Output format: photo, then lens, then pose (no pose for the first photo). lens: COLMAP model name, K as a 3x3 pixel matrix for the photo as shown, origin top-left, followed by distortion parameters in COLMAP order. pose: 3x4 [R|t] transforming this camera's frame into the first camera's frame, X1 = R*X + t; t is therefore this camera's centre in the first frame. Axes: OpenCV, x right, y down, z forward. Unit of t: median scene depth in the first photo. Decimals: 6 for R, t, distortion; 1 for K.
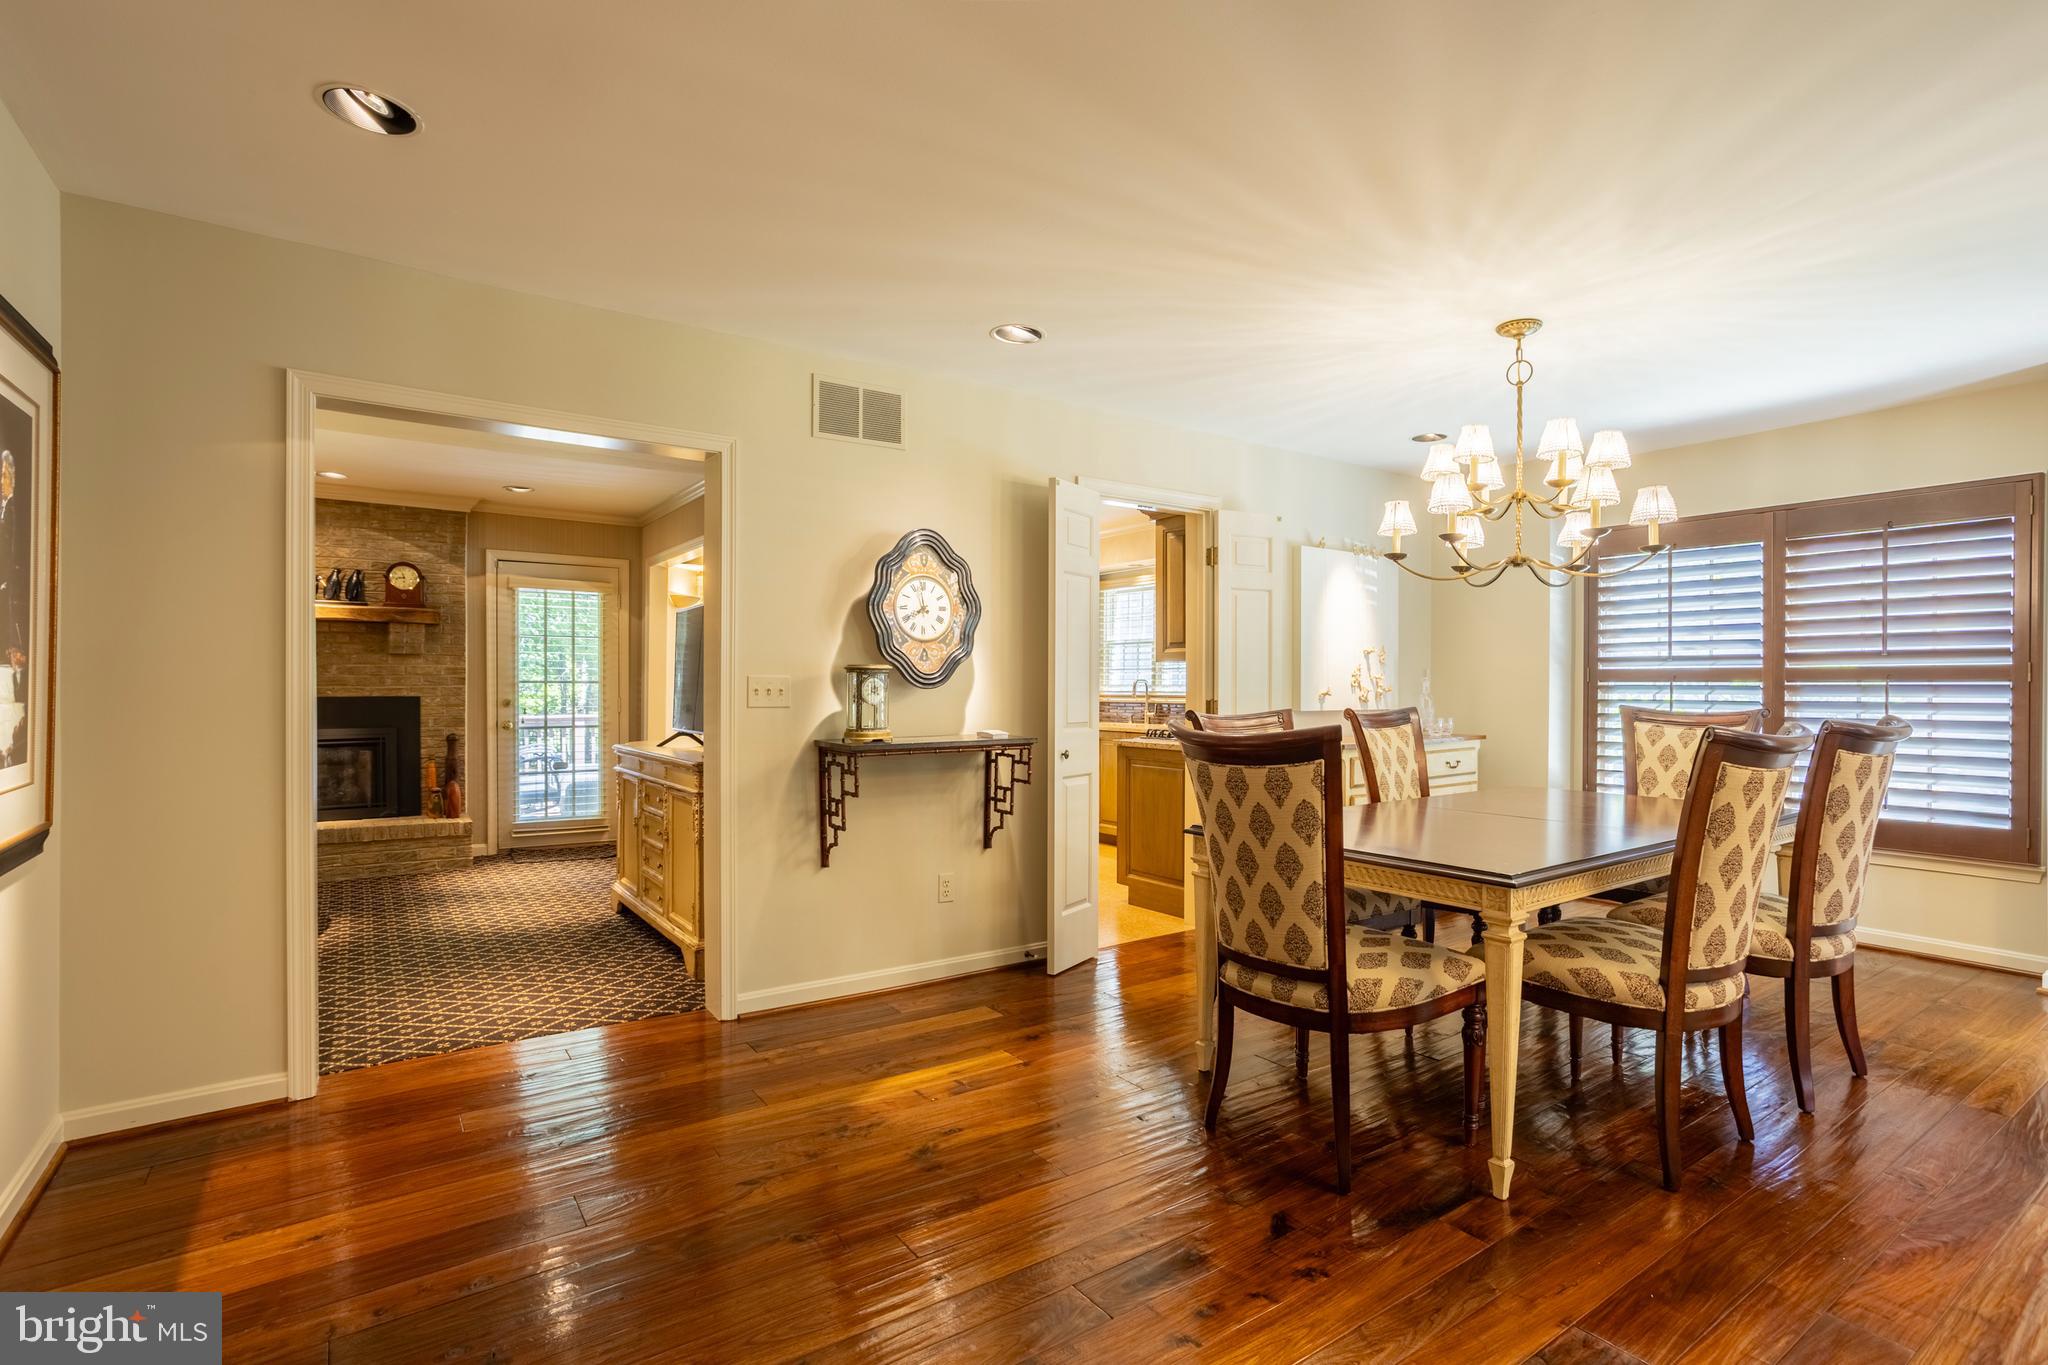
lens RADIAL K [[997.0, 0, 1032.9], [0, 997.0, 691.7], [0, 0, 1]] dist [-0.043535, 0.027288]
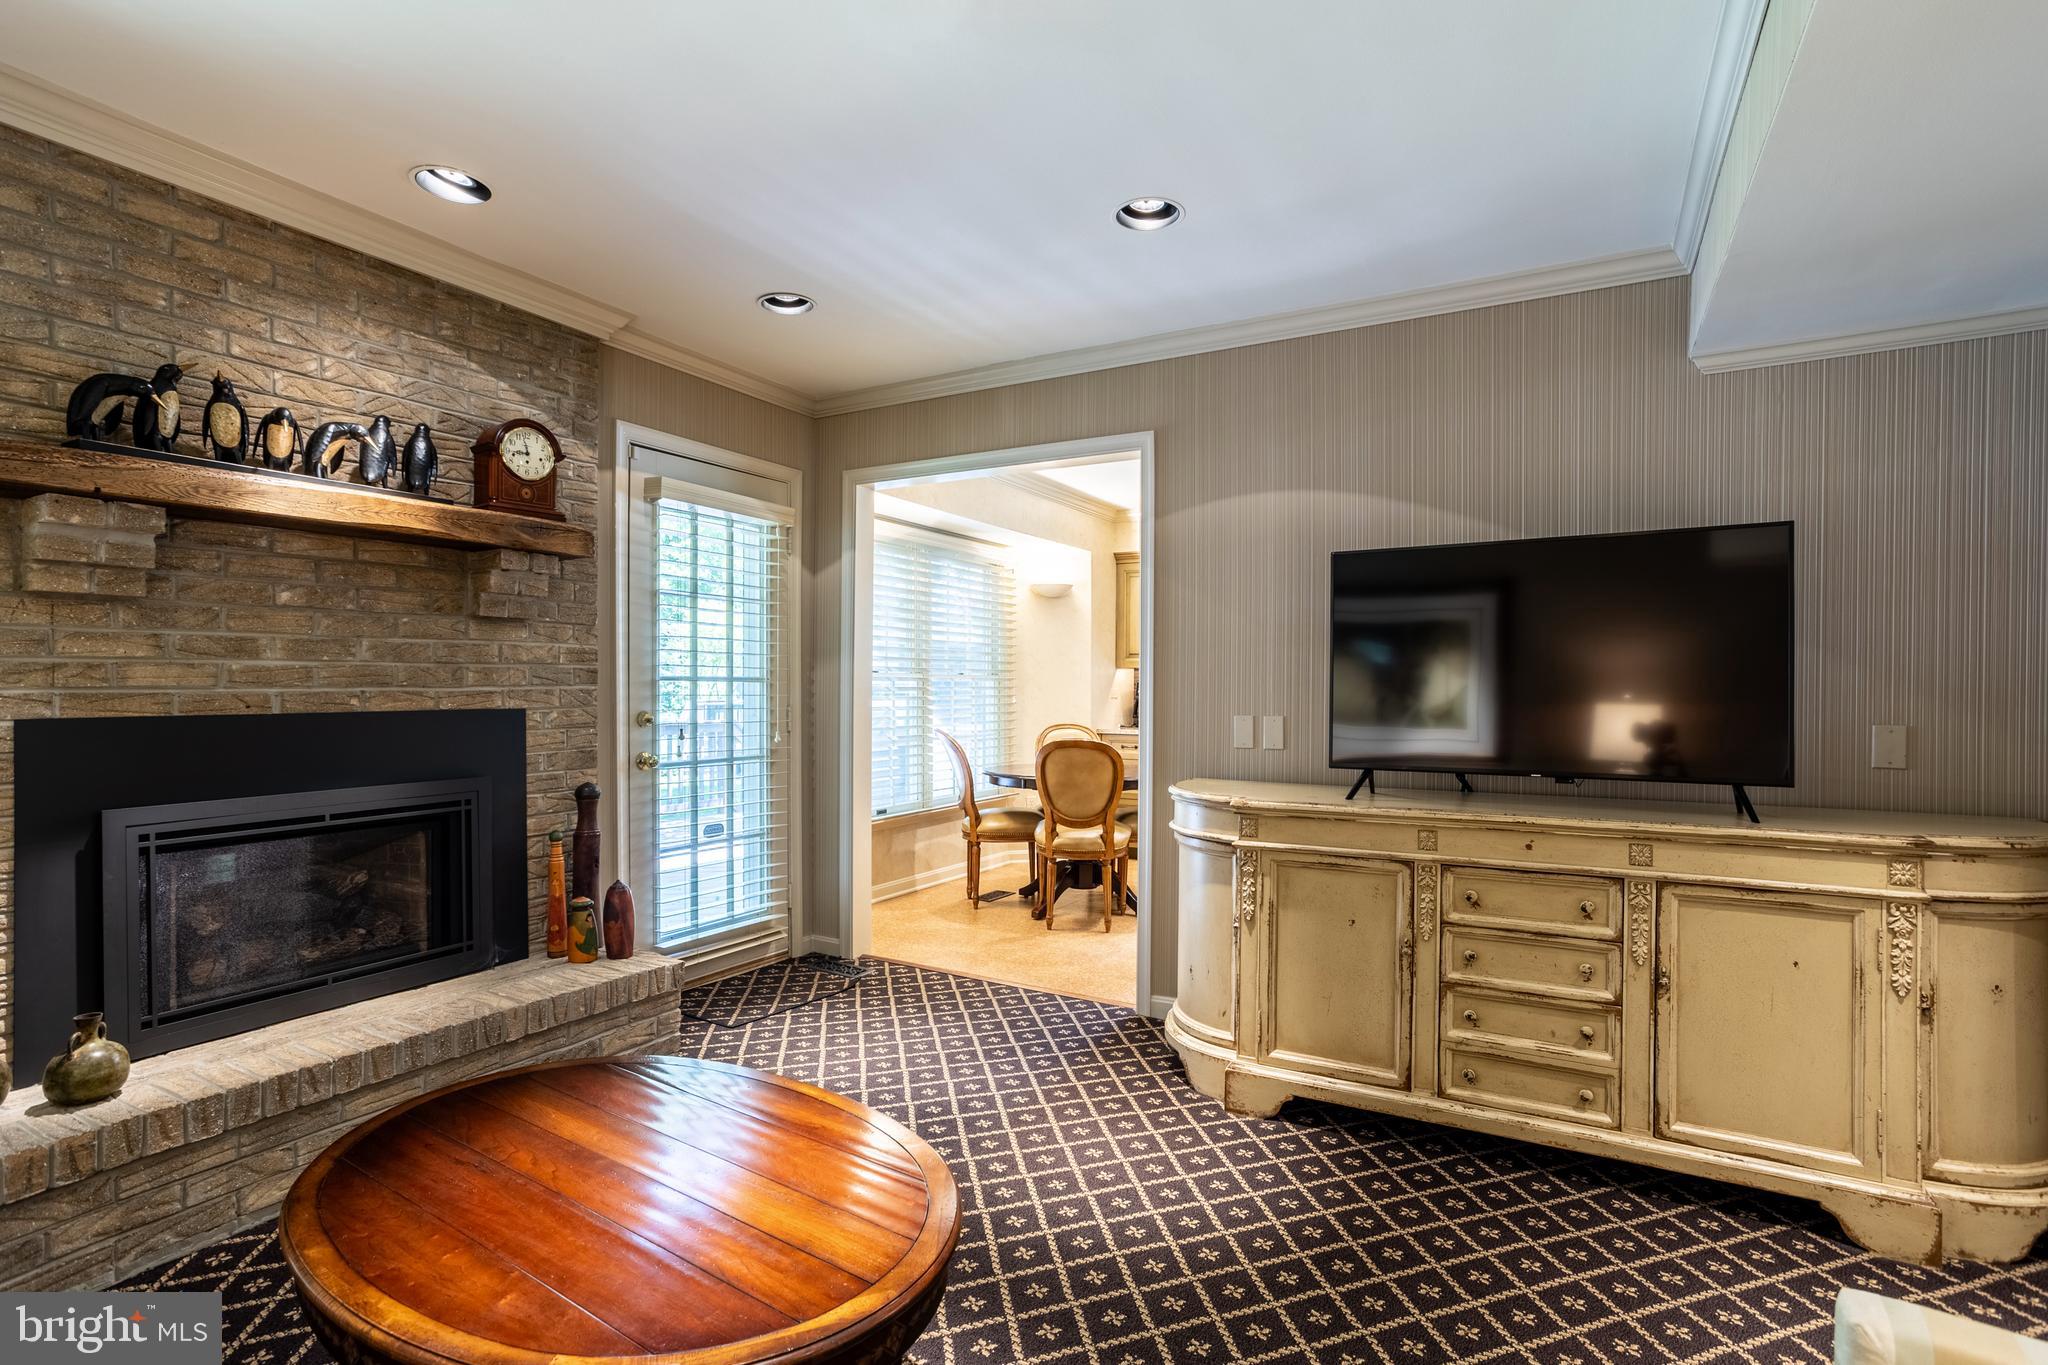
lens RADIAL K [[997.0, 0, 1034.2], [0, 997.0, 685.9], [0, 0, 1]] dist [-0.043535, 0.027288]
pose [[0.895618, 0.001569, 0.444822, -0.614009], [-0.000931, 0.999998, -0.001653, -0.005496], [-0.444824, 0.001066, 0.895617, 0.462308]]
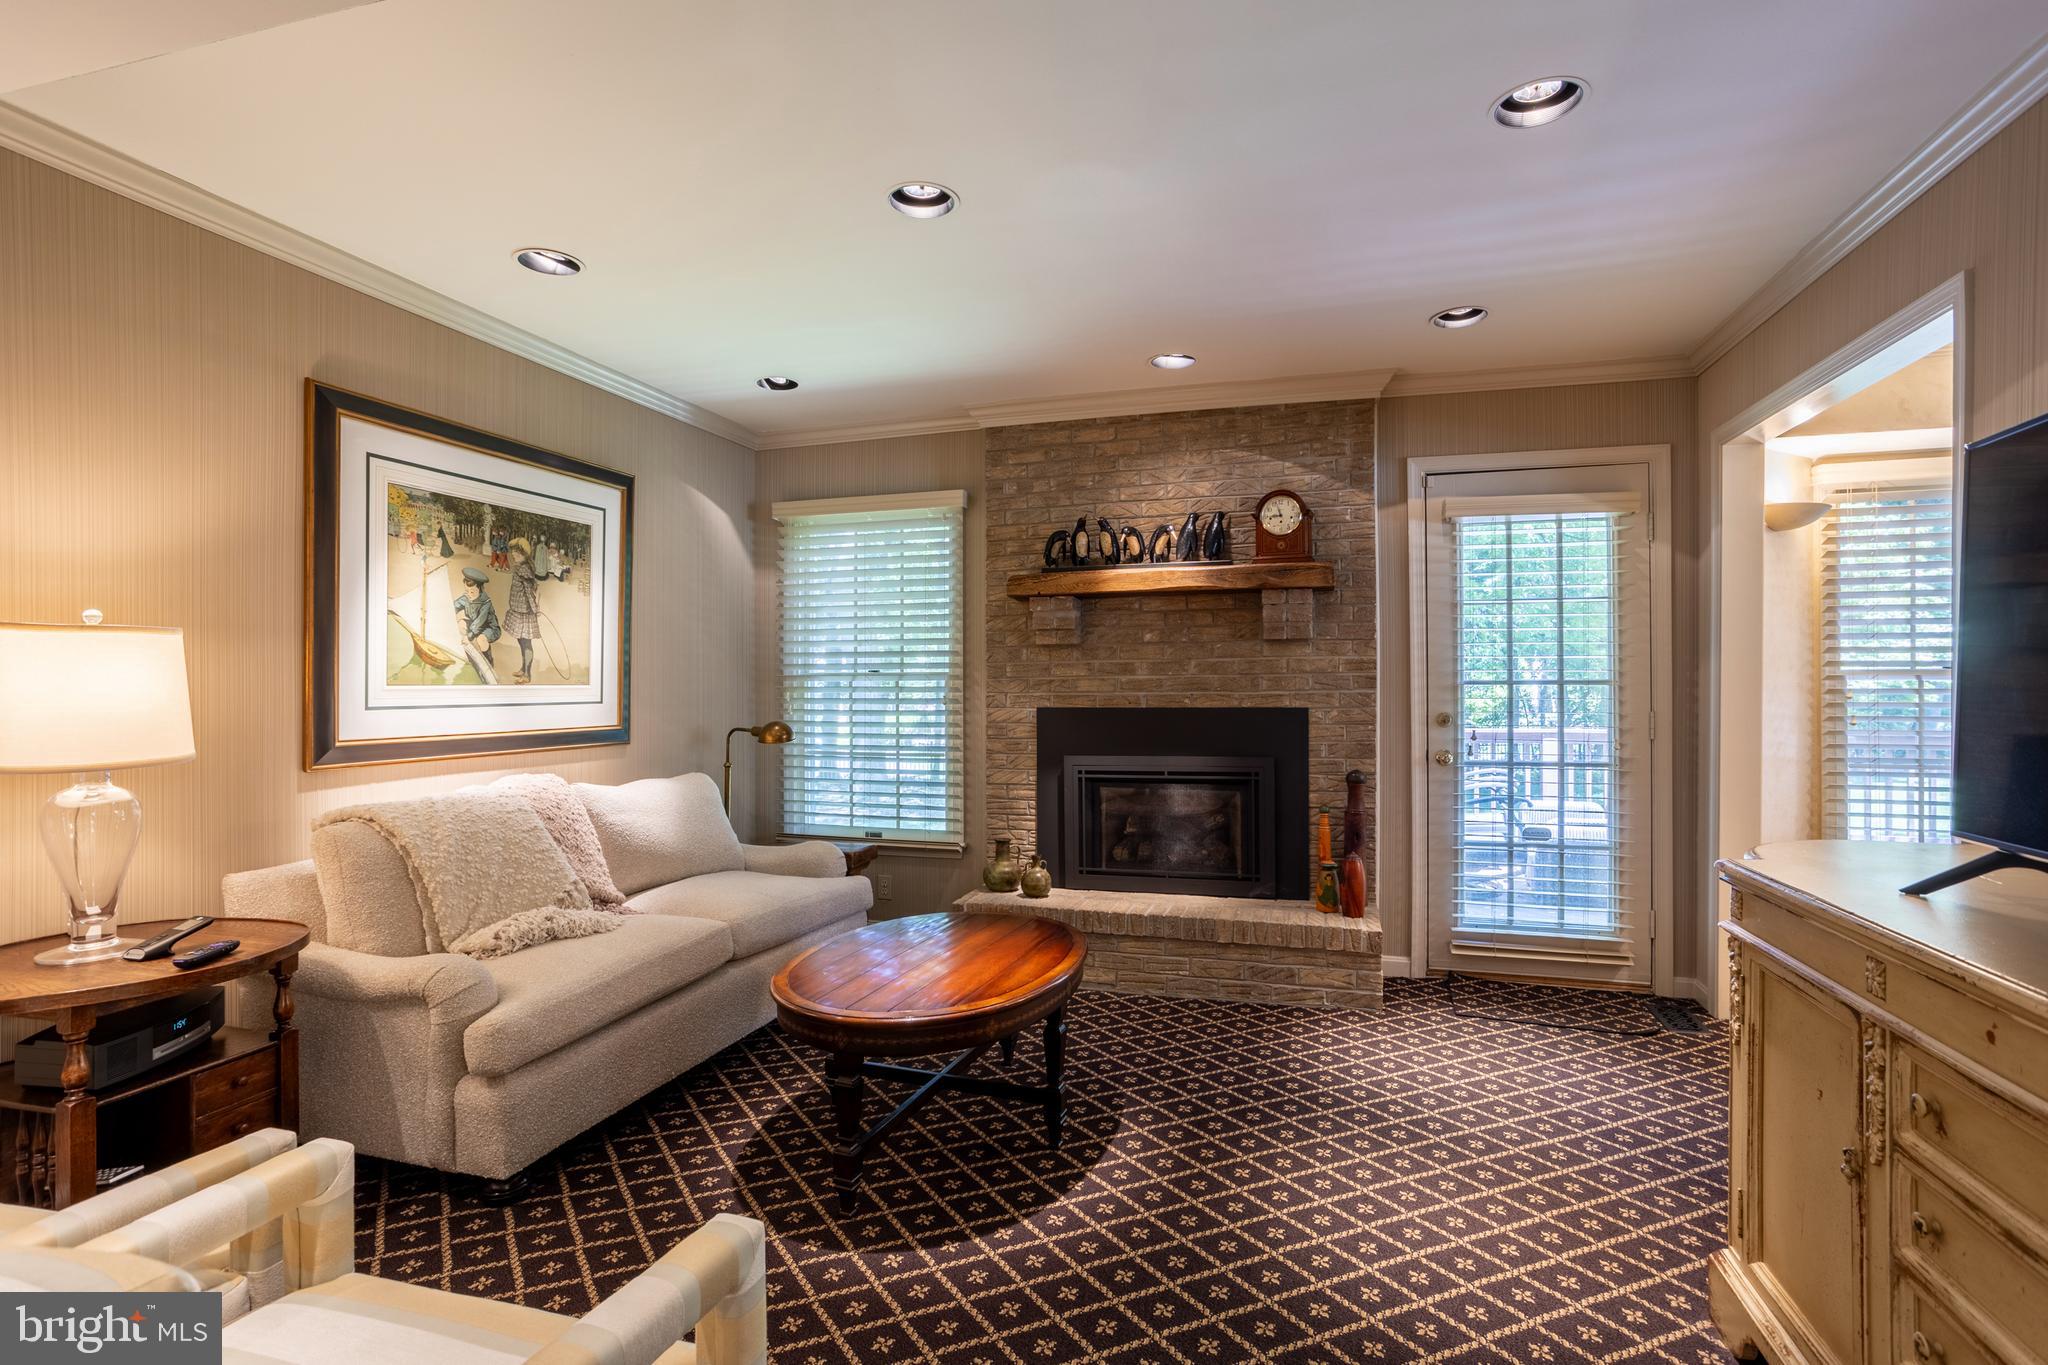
lens RADIAL K [[997.0, 0, 1026.0], [0, 997.0, 687.5], [0, 0, 1]] dist [-0.043535, 0.027288]
pose [[0.622536, -0.002941, -0.782586, -0.244495], [0.002290, 0.999996, -0.001937, -0.006958], [0.782588, -0.000586, 0.622540, 0.472829]]
